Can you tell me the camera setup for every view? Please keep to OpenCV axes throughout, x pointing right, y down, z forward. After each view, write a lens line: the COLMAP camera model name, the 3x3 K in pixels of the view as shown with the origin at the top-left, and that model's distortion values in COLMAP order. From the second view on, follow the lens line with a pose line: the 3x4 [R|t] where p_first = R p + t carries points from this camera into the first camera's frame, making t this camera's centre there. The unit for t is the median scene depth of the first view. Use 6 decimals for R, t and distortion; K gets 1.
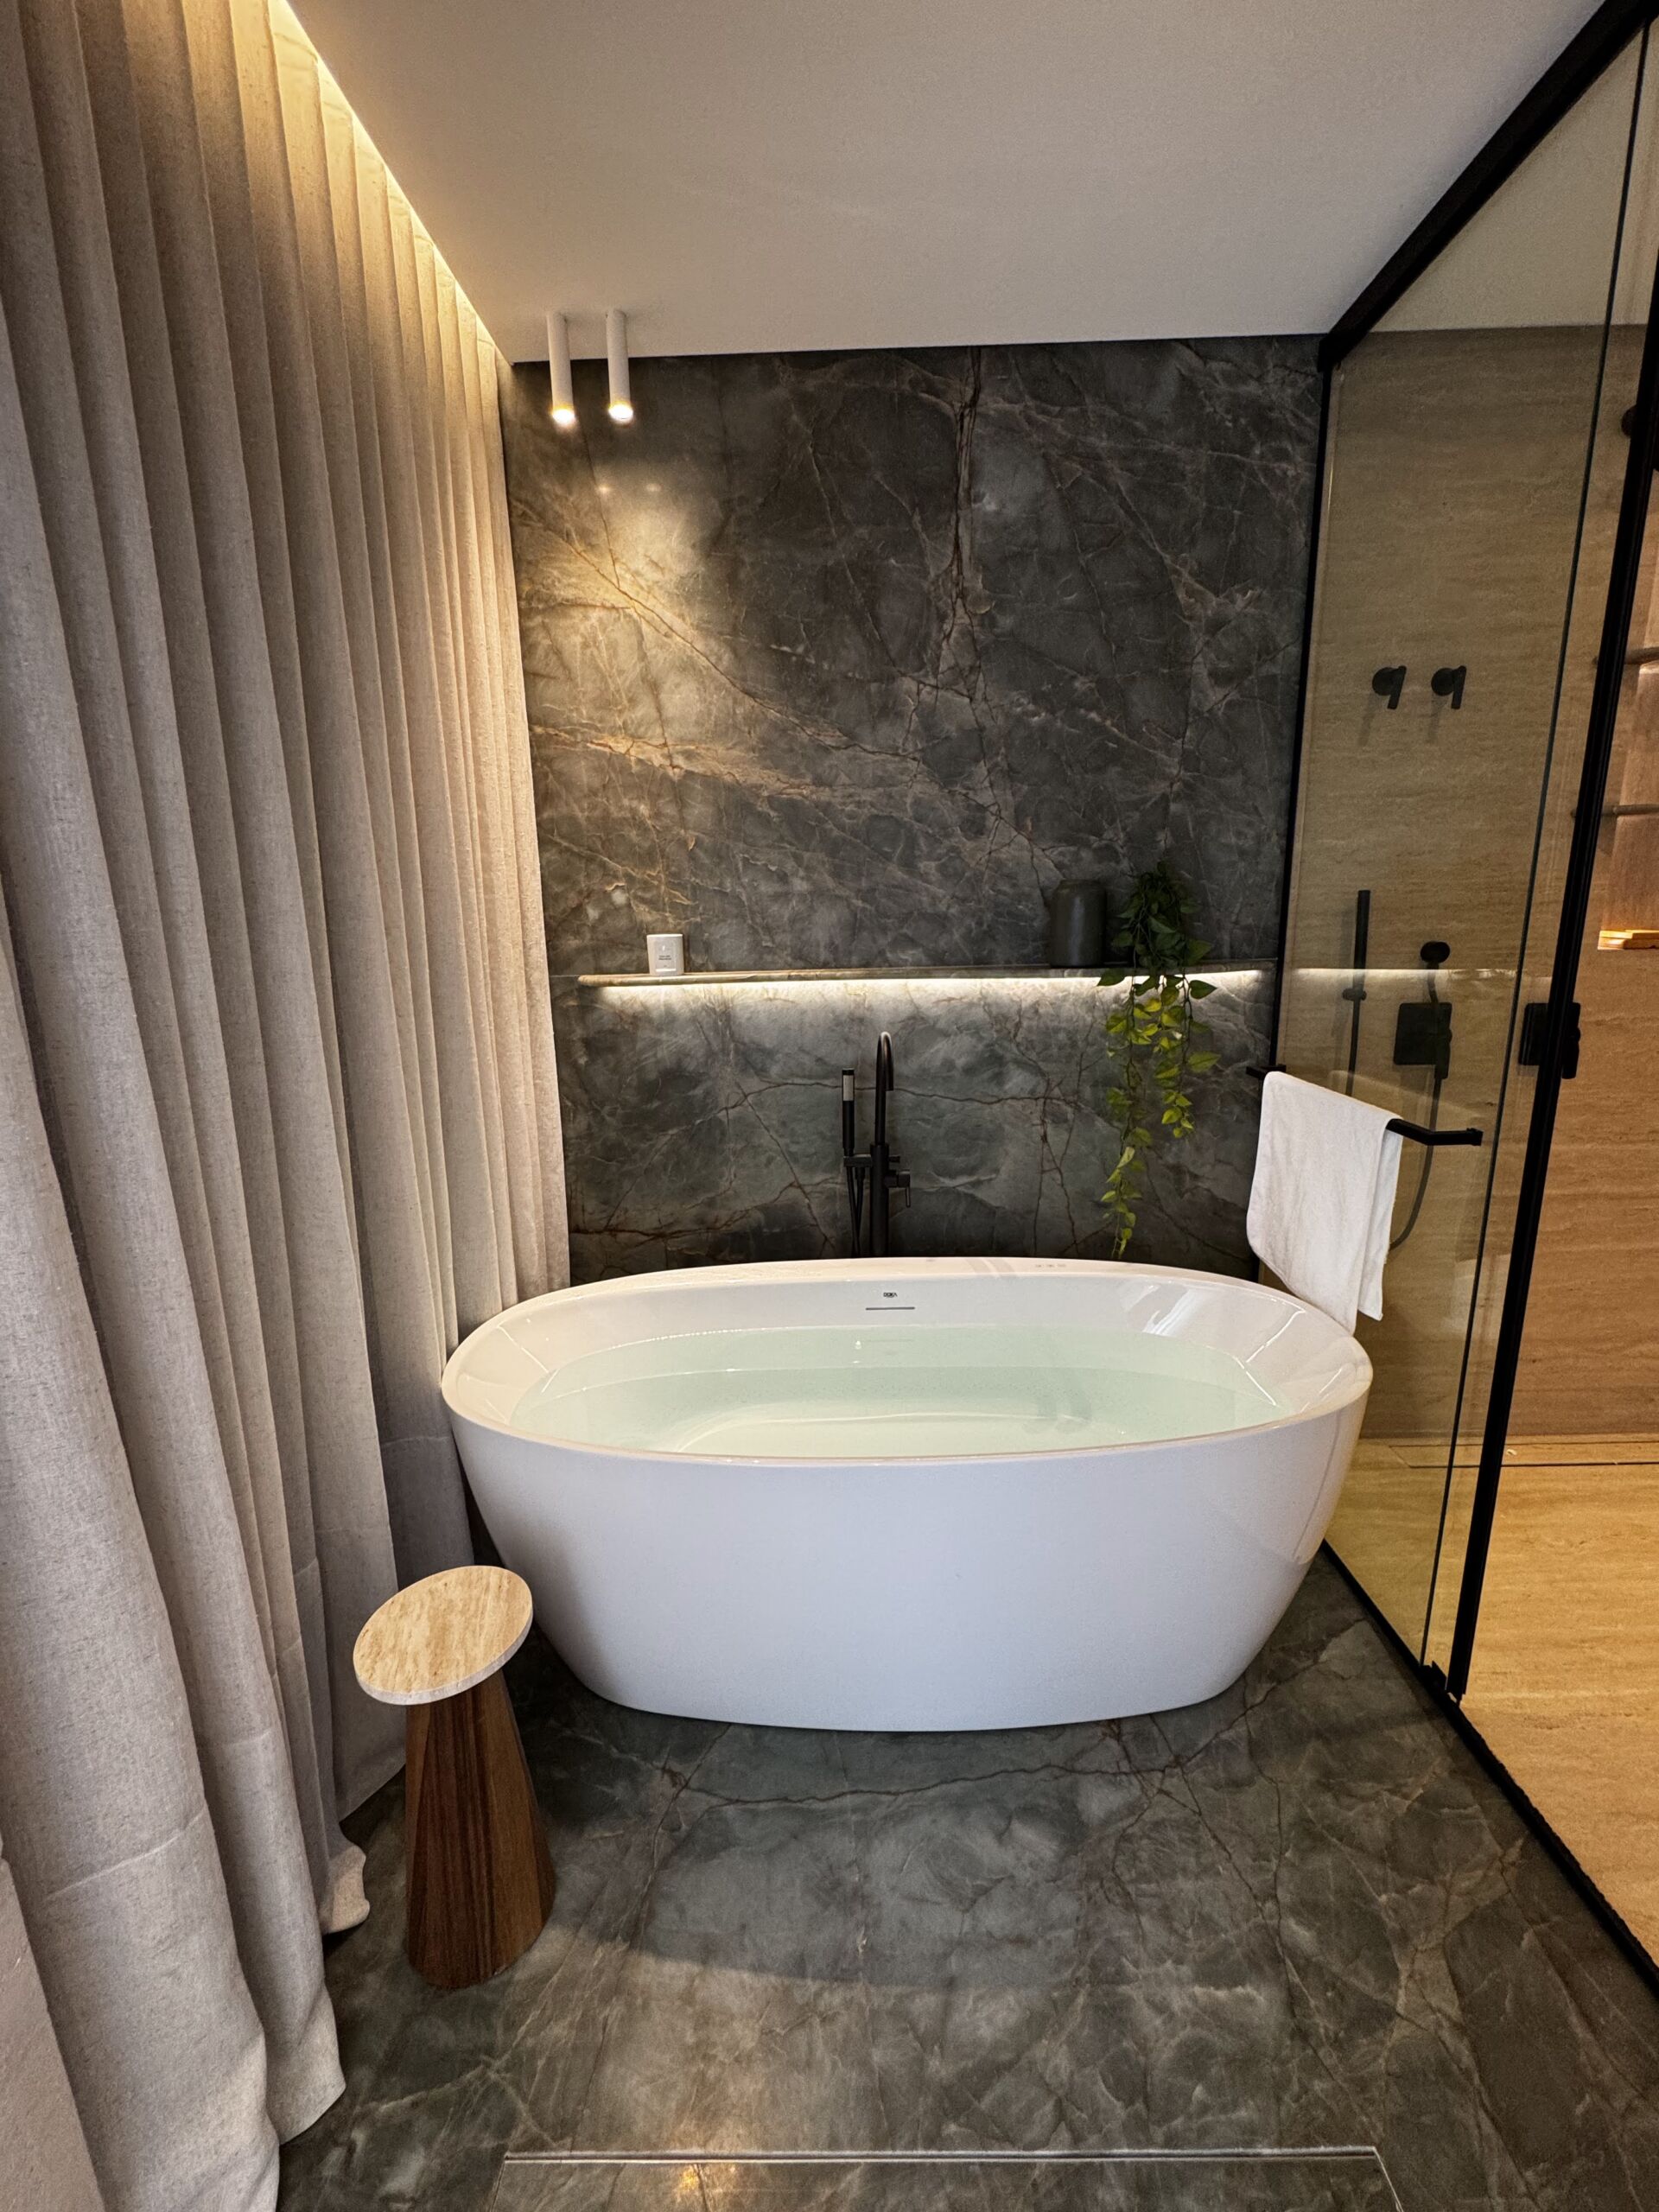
lens RADIAL K [[885.3, 0, 830.7], [0, 885.3, 1106.0], [0, 0, 1]] dist [-0.001741, 0.000023]
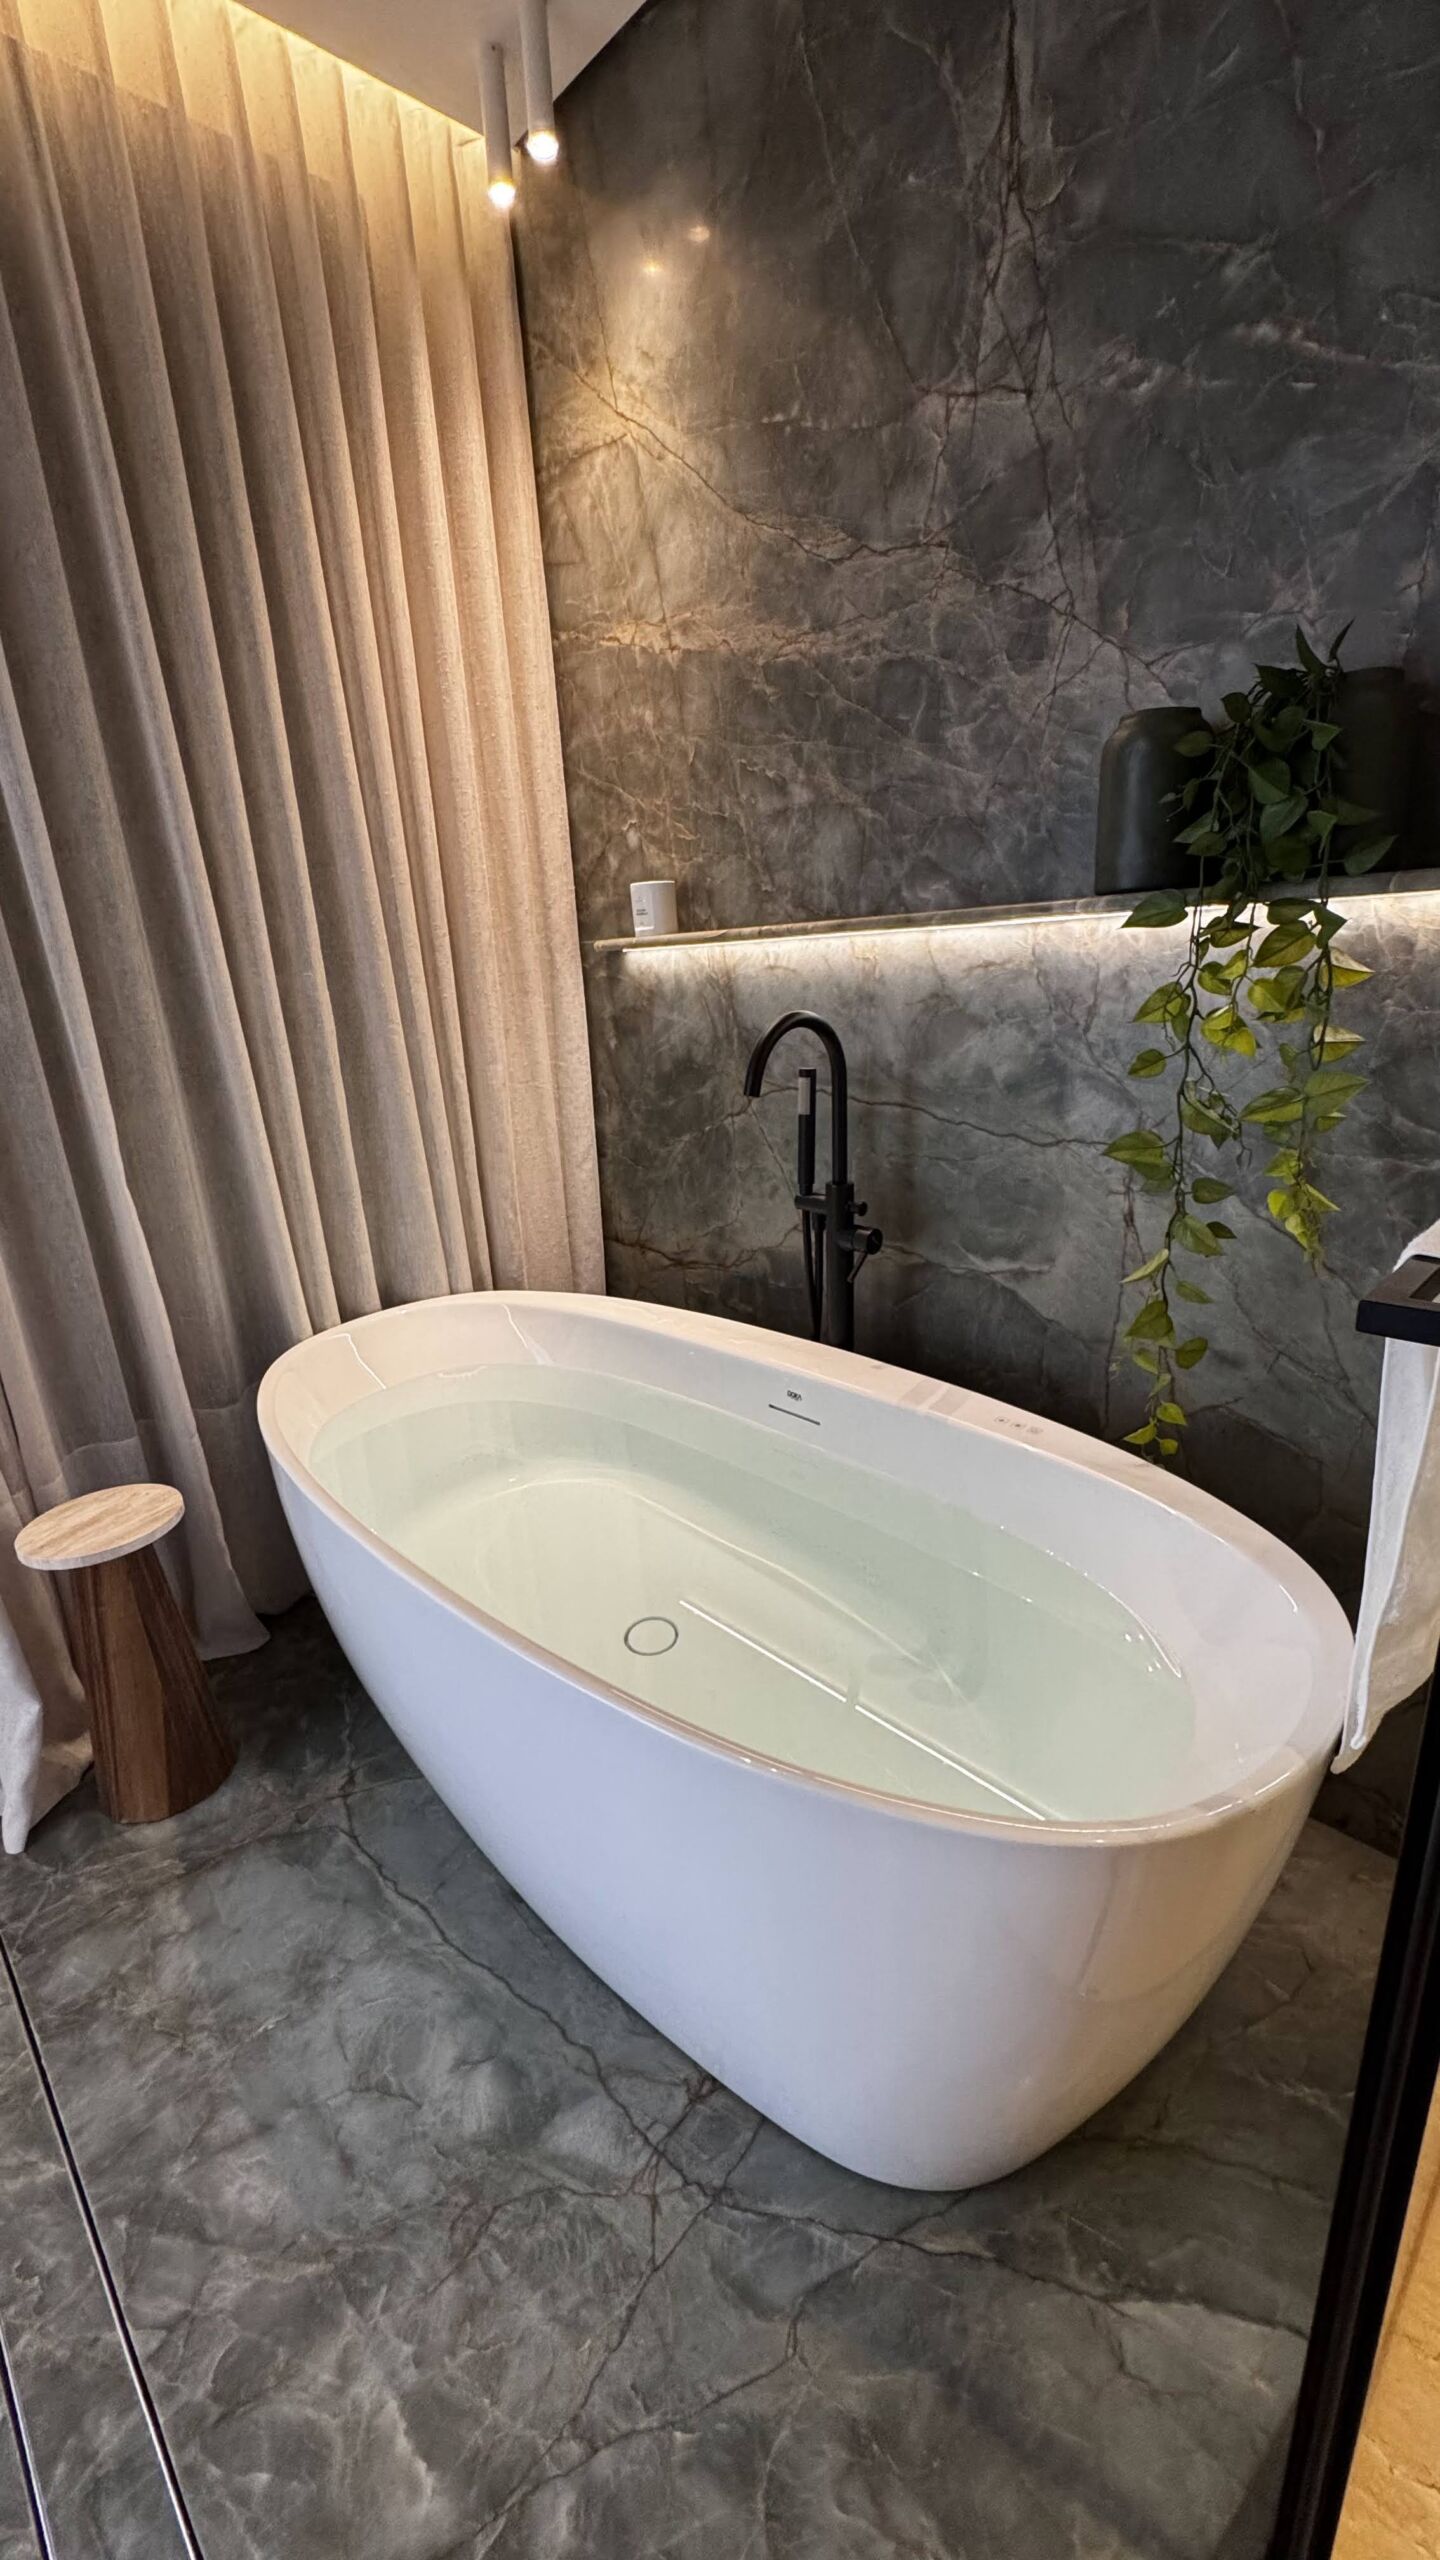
lens RADIAL K [[1025.1, 0, 728.5], [0, 1025.1, 1278.2], [0, 0, 1]] dist [0.000211, -0.000475]
pose [[0.701630, 0.198288, -0.684395, 0.563945], [-0.104450, 0.978745, 0.176490, -0.016326], [0.704844, -0.052346, 0.707428, 0.386954]]
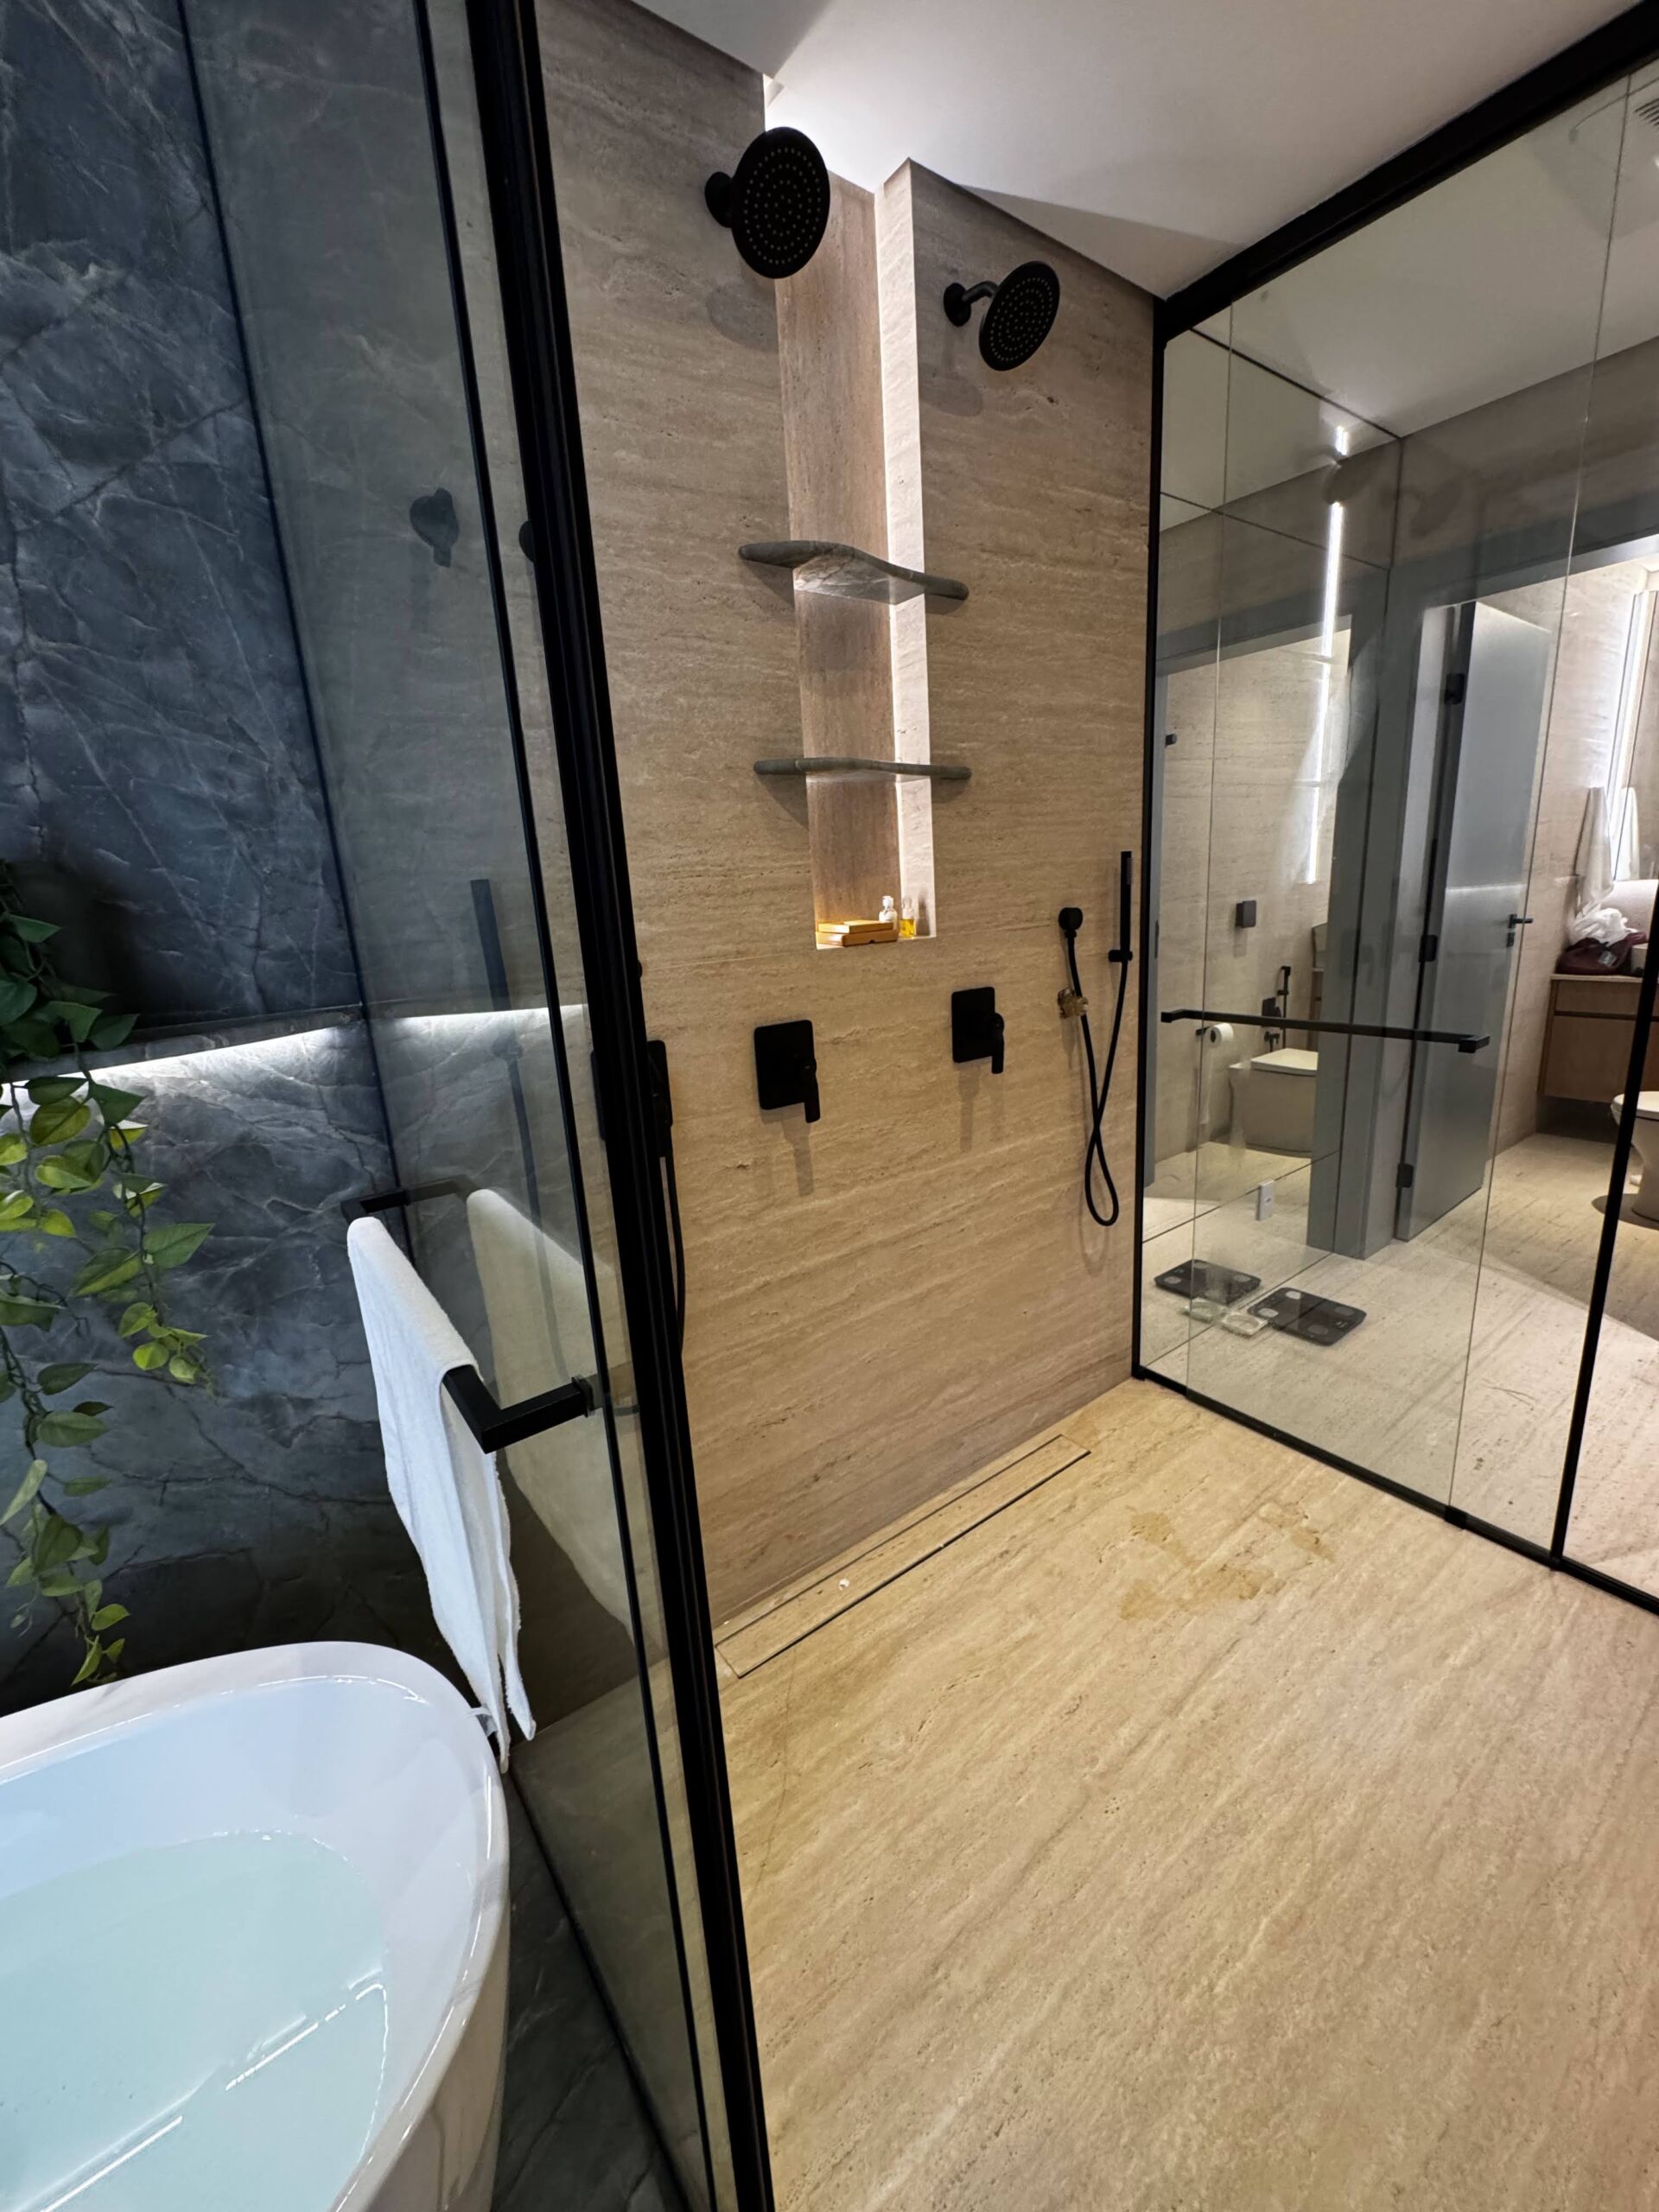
lens RADIAL K [[885.3, 0, 840.2], [0, 885.3, 1107.3], [0, 0, 1]] dist [-0.001741, 0.000023]
pose [[0.795229, -0.171679, 0.581495, 0.425724], [0.166268, 0.984057, 0.063149, -0.090141], [-0.583065, 0.046466, 0.811095, 0.380595]]
